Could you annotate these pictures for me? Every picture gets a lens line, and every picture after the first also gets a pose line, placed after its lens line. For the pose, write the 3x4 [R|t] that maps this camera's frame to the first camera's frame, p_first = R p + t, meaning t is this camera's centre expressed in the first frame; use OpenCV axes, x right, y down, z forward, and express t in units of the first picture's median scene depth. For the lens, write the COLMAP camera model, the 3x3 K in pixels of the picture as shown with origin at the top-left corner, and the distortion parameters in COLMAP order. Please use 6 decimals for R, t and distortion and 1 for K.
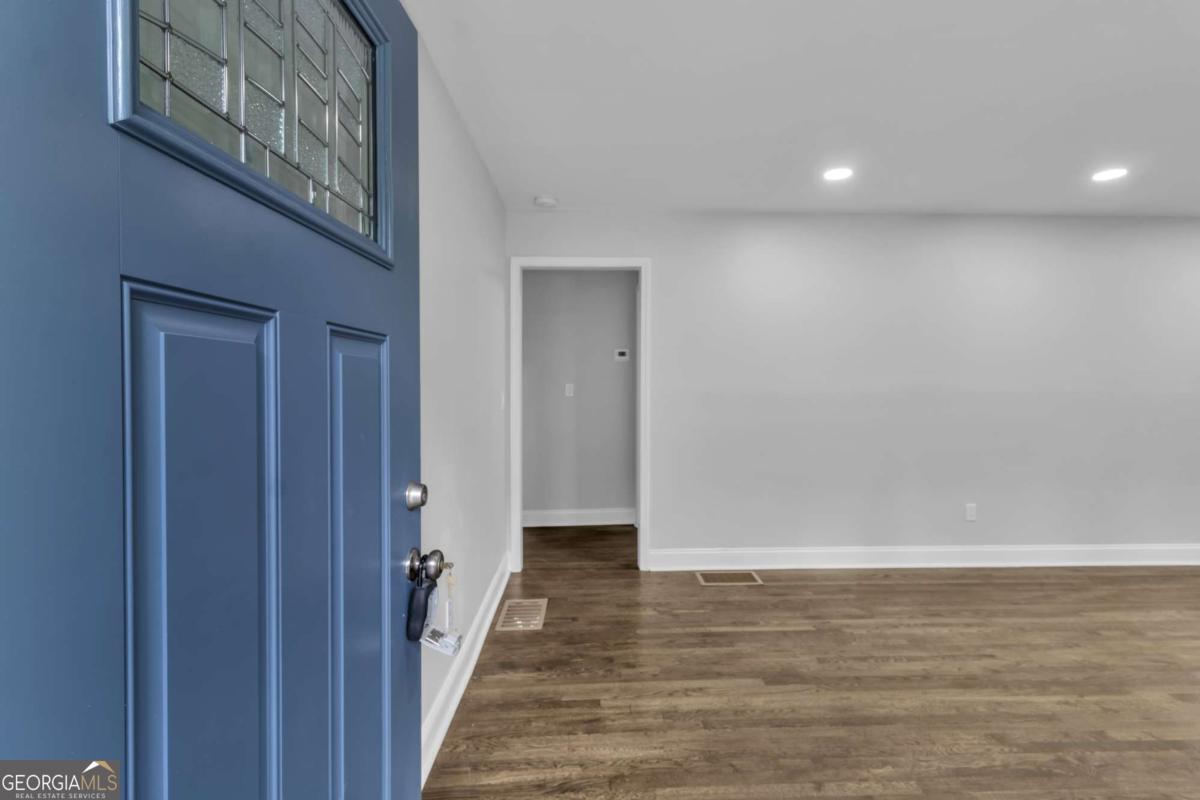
lens RADIAL K [[557.6, 0, 603.5], [0, 557.6, 392.7], [0, 0, 1]] dist [0.013378, -0.001112]
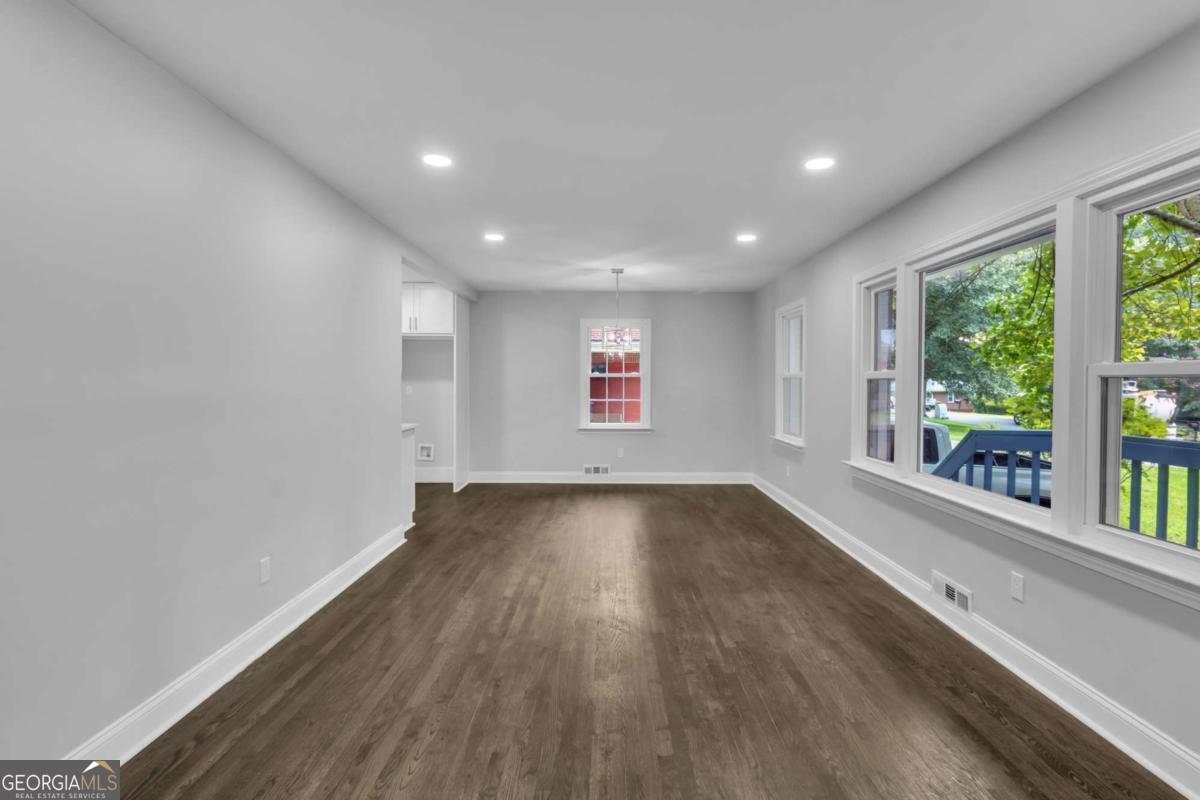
lens RADIAL K [[557.6, 0, 588.2], [0, 557.6, 398.3], [0, 0, 1]] dist [0.013378, -0.001112]
pose [[0.031779, -0.021502, 0.999264, -0.028167], [0.012630, 0.999697, 0.021109, -0.012963], [-0.999415, 0.011949, 0.032041, 0.747934]]
